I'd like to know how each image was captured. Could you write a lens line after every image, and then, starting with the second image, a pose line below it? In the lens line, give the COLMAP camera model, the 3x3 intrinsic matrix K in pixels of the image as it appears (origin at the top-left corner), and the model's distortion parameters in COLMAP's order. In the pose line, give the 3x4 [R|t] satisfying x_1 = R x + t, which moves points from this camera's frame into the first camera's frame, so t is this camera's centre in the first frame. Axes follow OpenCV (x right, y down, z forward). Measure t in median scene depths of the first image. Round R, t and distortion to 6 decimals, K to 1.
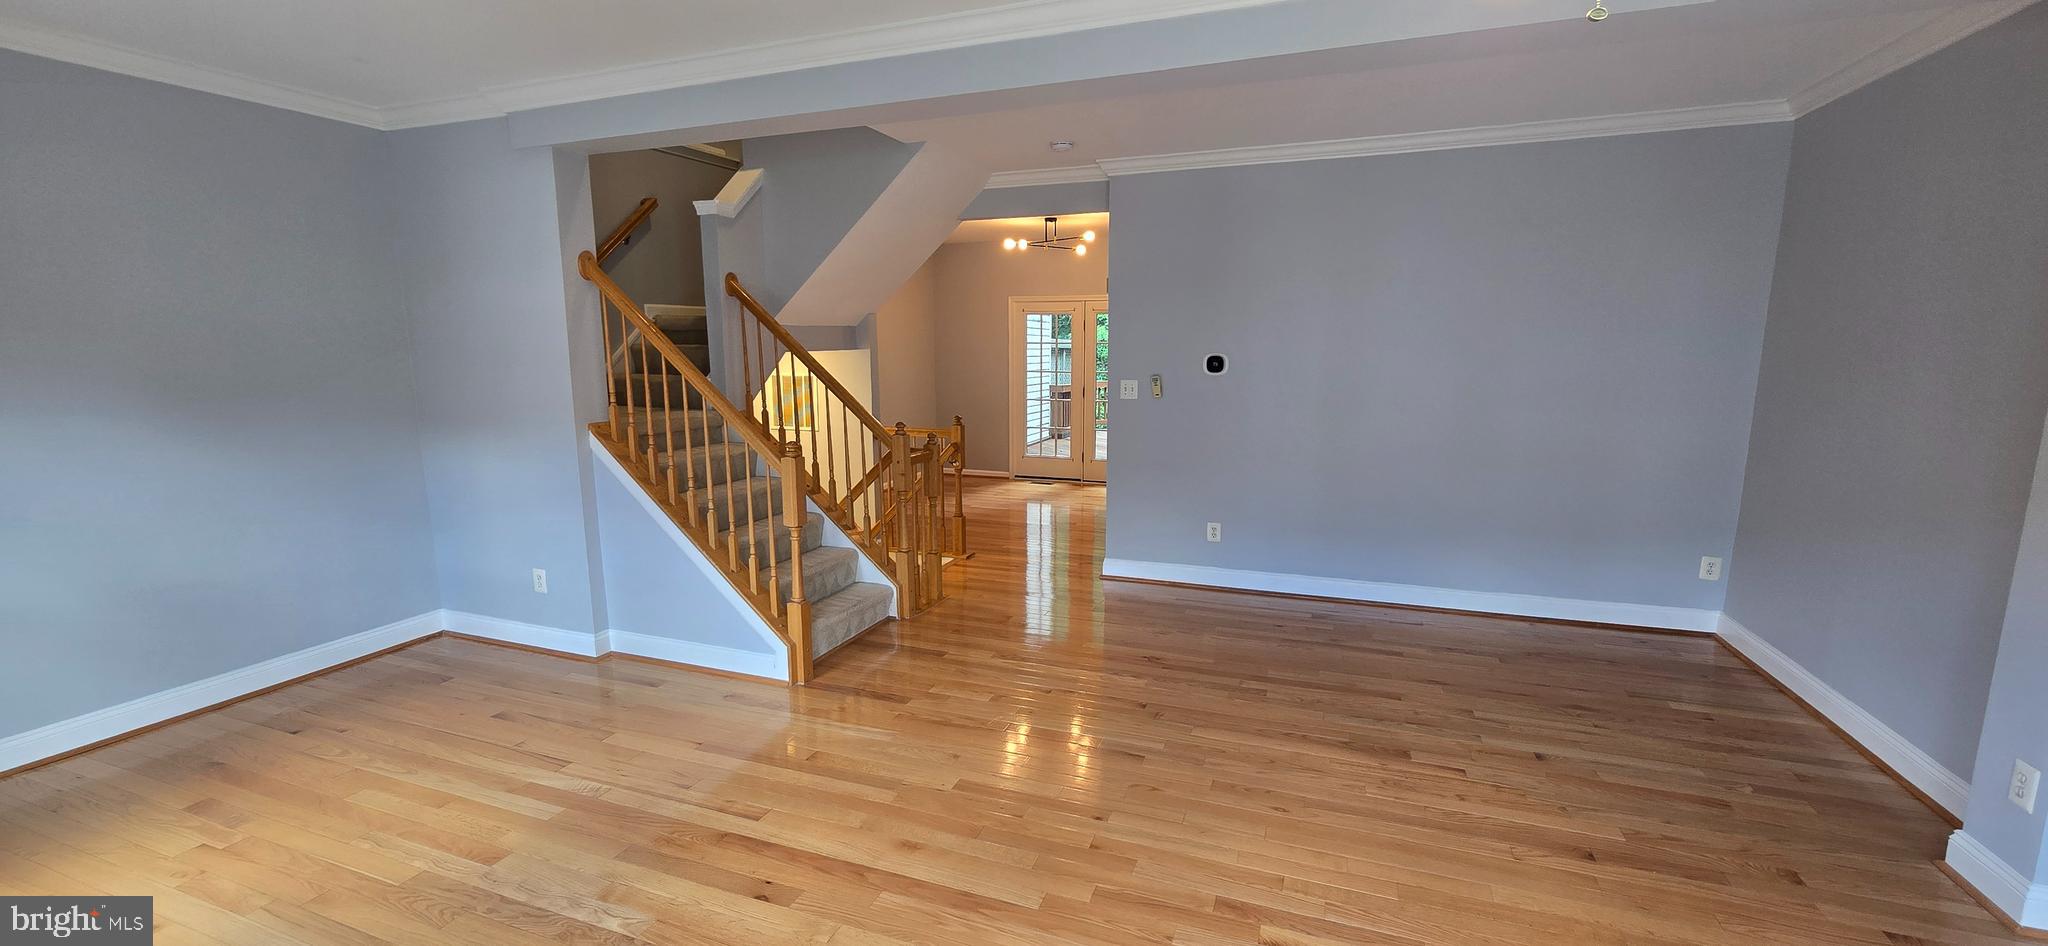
lens RADIAL K [[838.4, 0, 1014.9], [0, 838.4, 484.1], [0, 0, 1]] dist [0.000261, -0.000559]
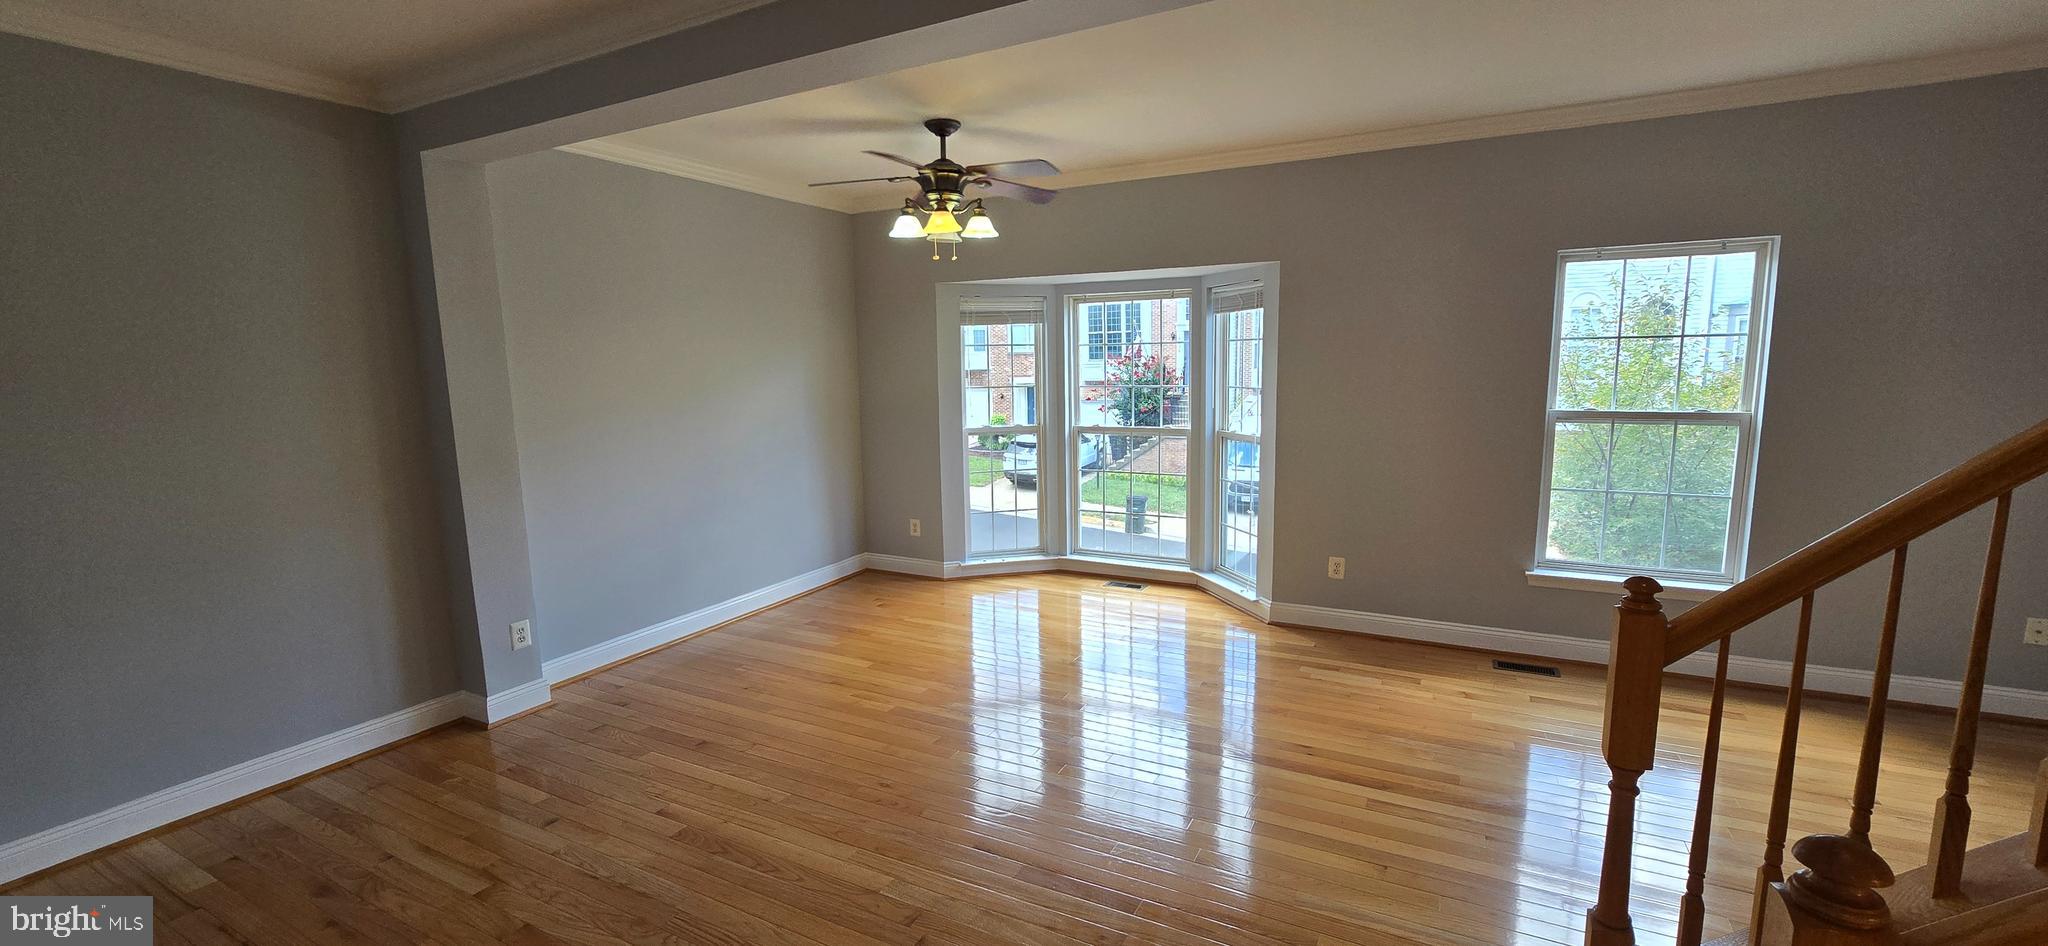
lens RADIAL K [[838.4, 0, 1014.9], [0, 838.4, 484.1], [0, 0, 1]] dist [0.000261, -0.000559]
pose [[-0.993086, 0.004282, 0.117312, 0.007763], [0.040199, 0.951320, 0.305571, -0.279432], [-0.110293, 0.308174, -0.944915, 1.640923]]
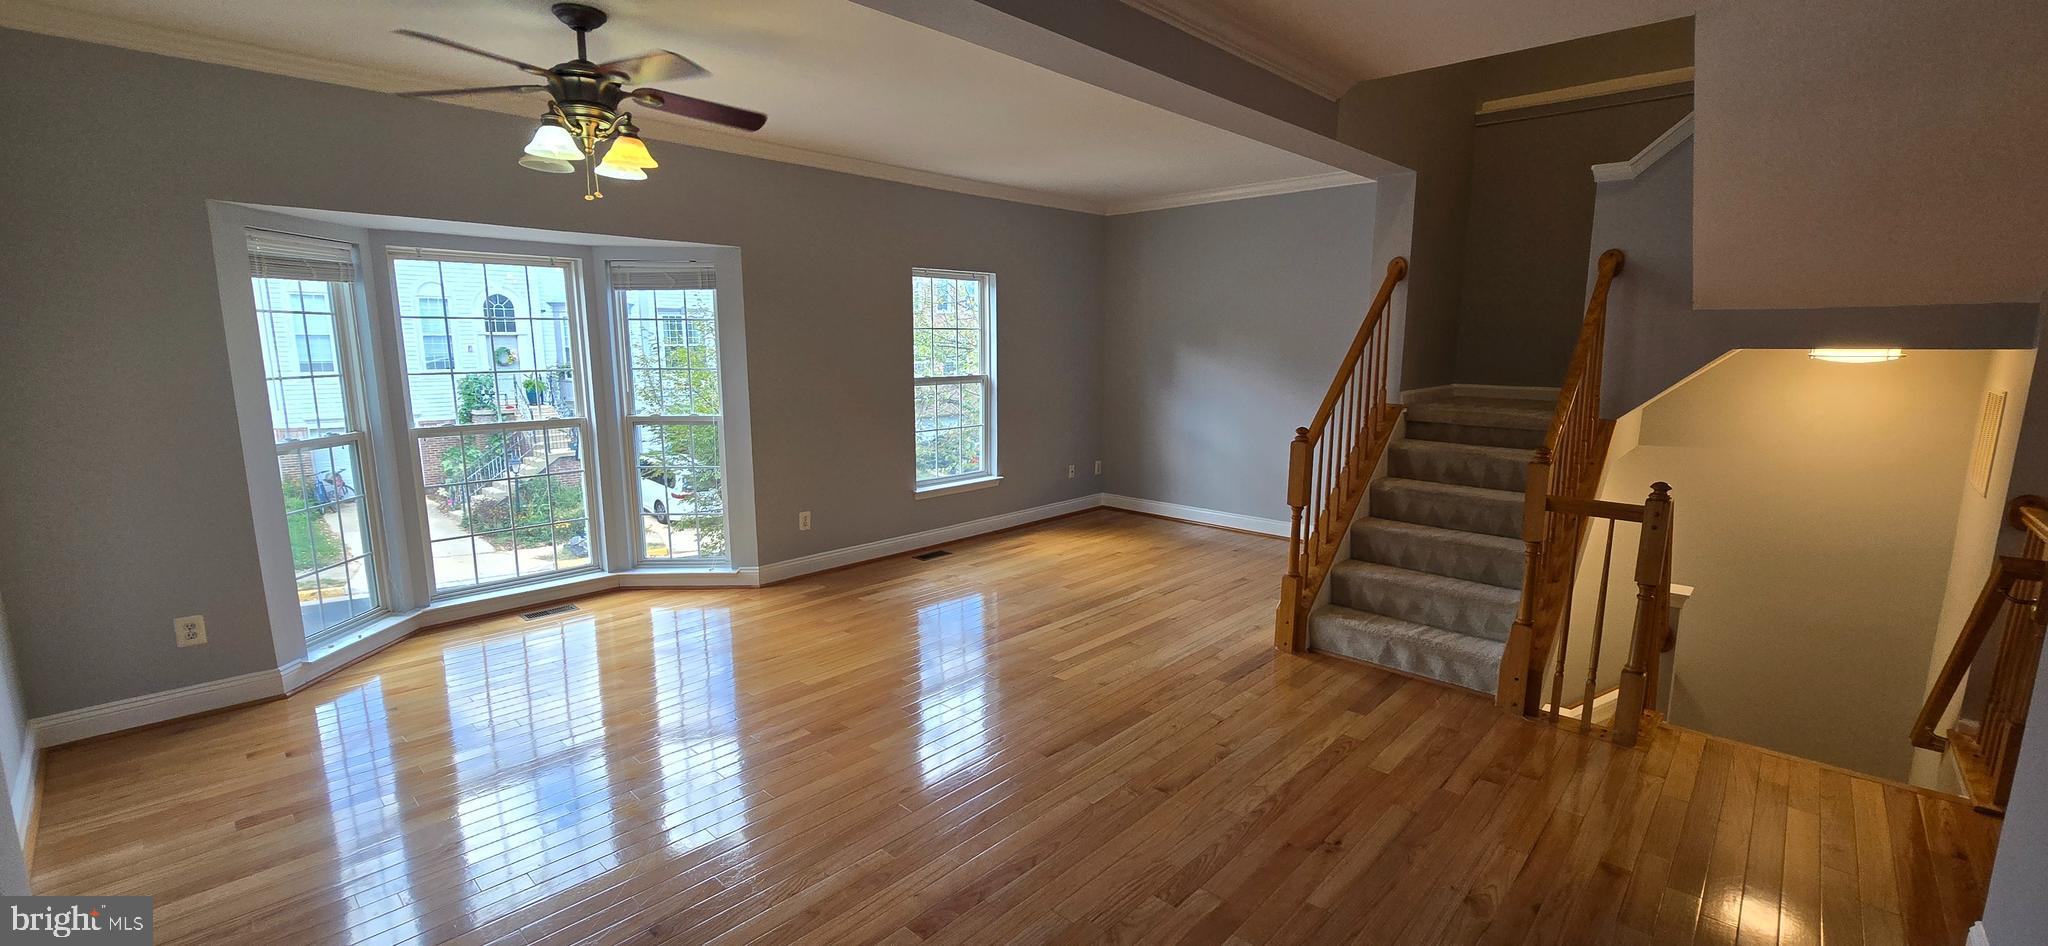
lens RADIAL K [[838.4, 0, 1014.9], [0, 838.4, 484.1], [0, 0, 1]] dist [0.000261, -0.000559]
pose [[-0.379884, 0.163361, -0.910495, 0.986622], [-0.148604, 0.960721, 0.234375, -0.203477], [0.913019, 0.224339, -0.340687, 1.193694]]
